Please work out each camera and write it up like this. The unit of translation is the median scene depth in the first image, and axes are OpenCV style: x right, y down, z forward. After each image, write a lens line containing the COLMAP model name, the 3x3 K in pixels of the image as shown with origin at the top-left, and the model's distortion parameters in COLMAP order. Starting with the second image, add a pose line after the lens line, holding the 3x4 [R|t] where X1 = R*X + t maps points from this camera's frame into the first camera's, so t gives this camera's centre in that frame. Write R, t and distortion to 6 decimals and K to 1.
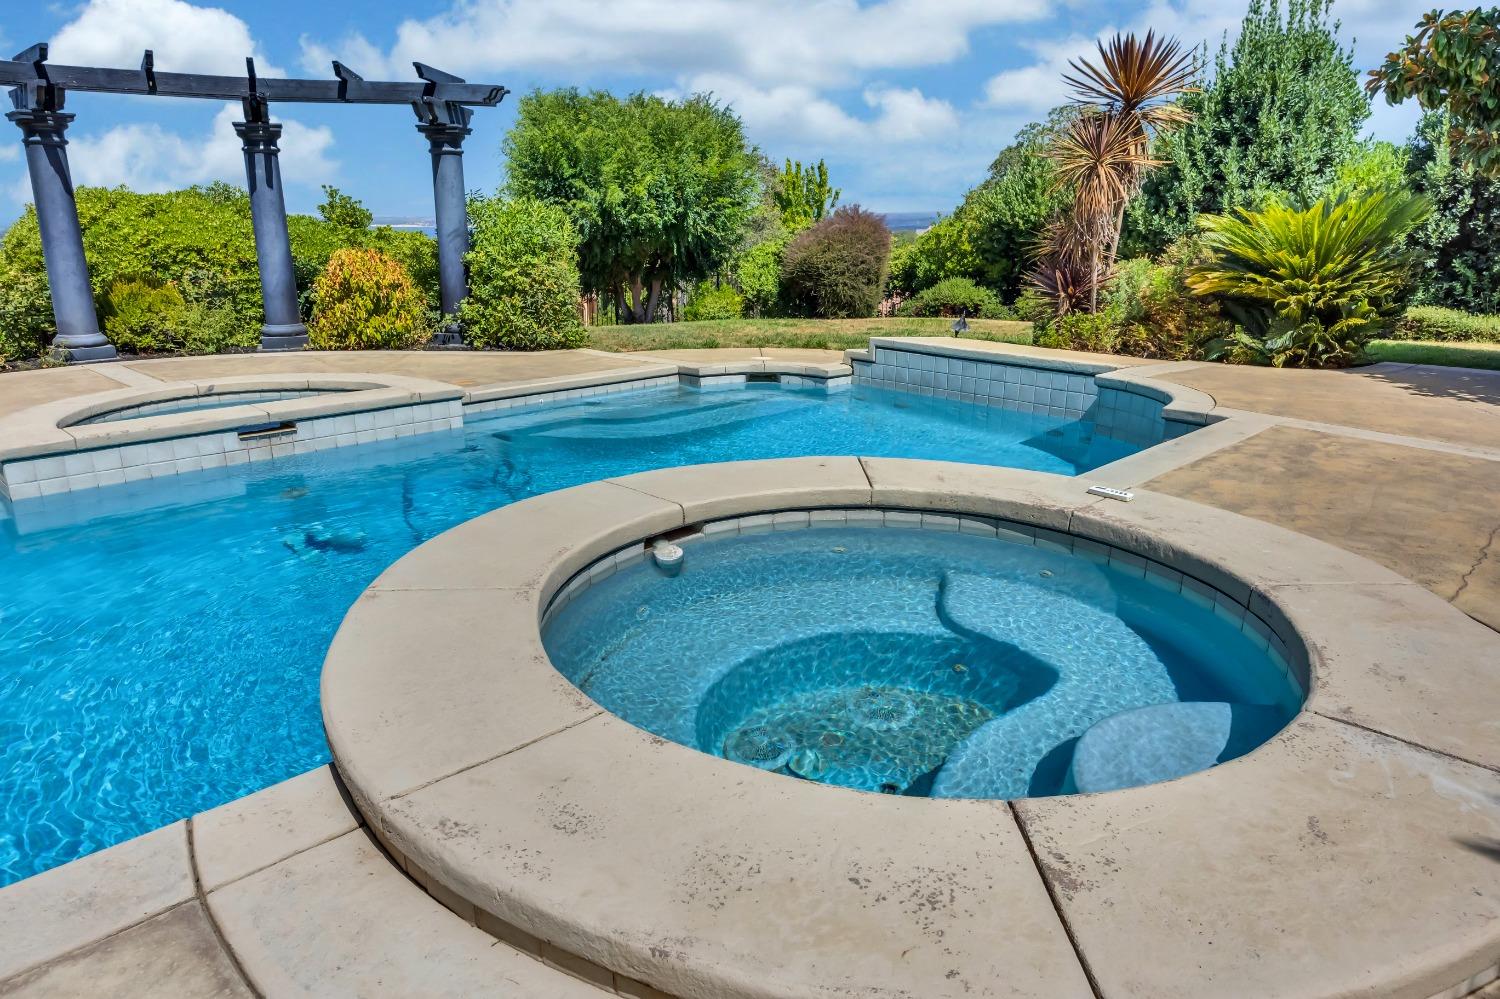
lens RADIAL K [[961.8, 0, 750.0], [0, 961.8, 499.5], [0, 0, 1]] dist [-0.007775, -0.002851]
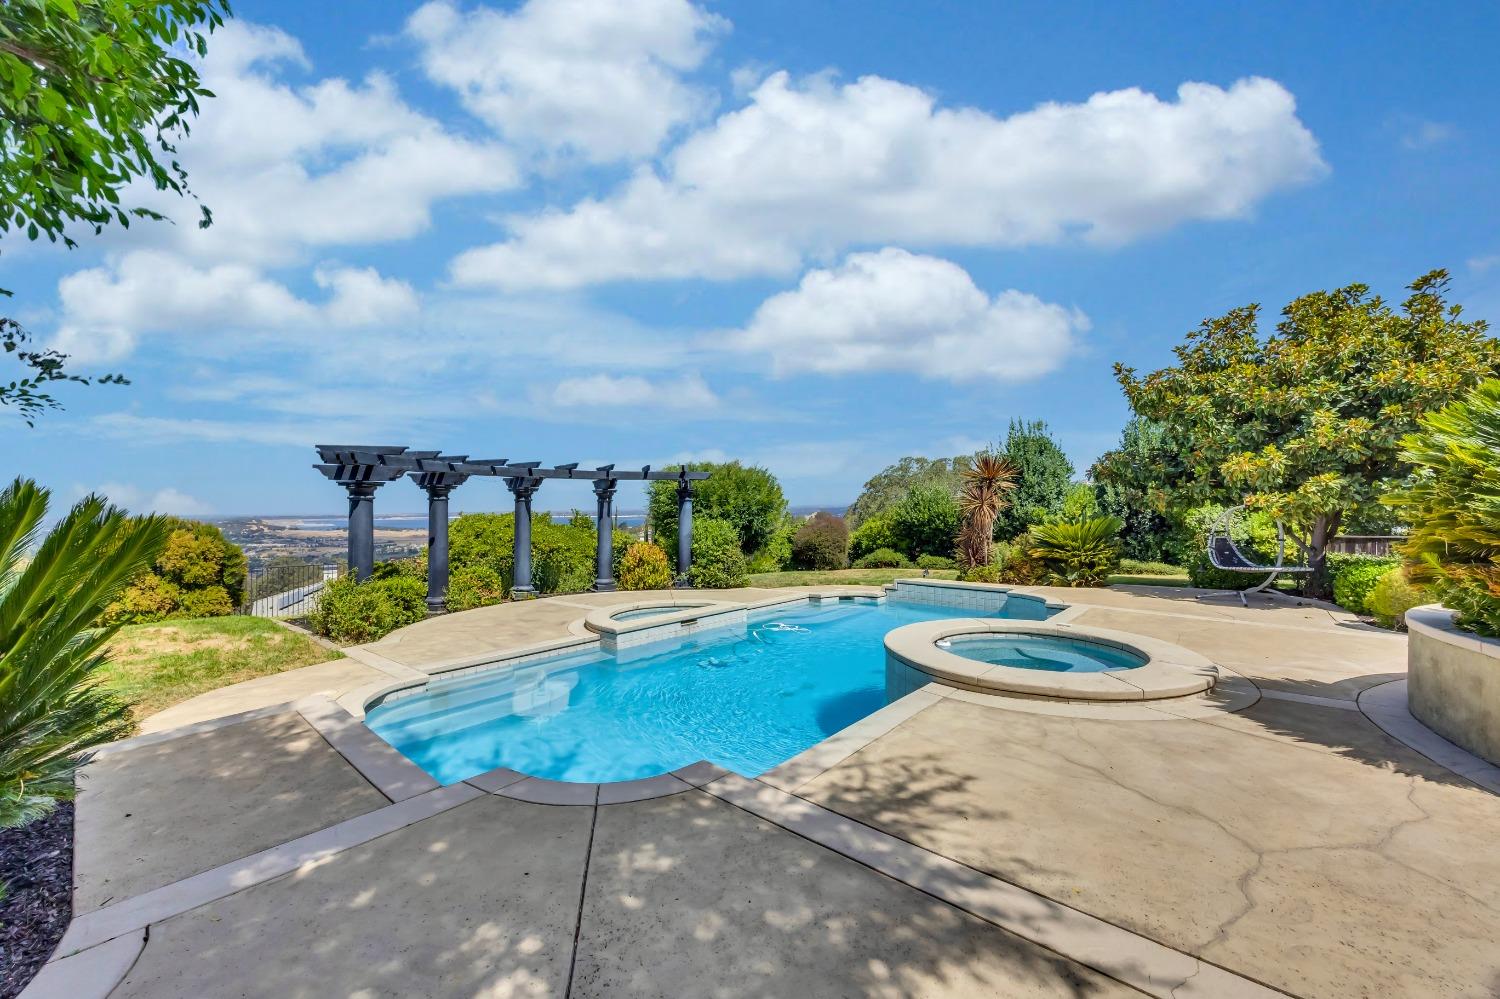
lens RADIAL K [[600.7, 0, 746.5], [0, 600.7, 499.0], [0, 0, 1]] dist [-0.001950, -0.000348]
pose [[0.997039, -0.011927, 0.075963, -0.281930], [0.034054, 0.954224, -0.297147, 0.052404], [-0.068941, 0.298854, 0.951805, -0.328466]]
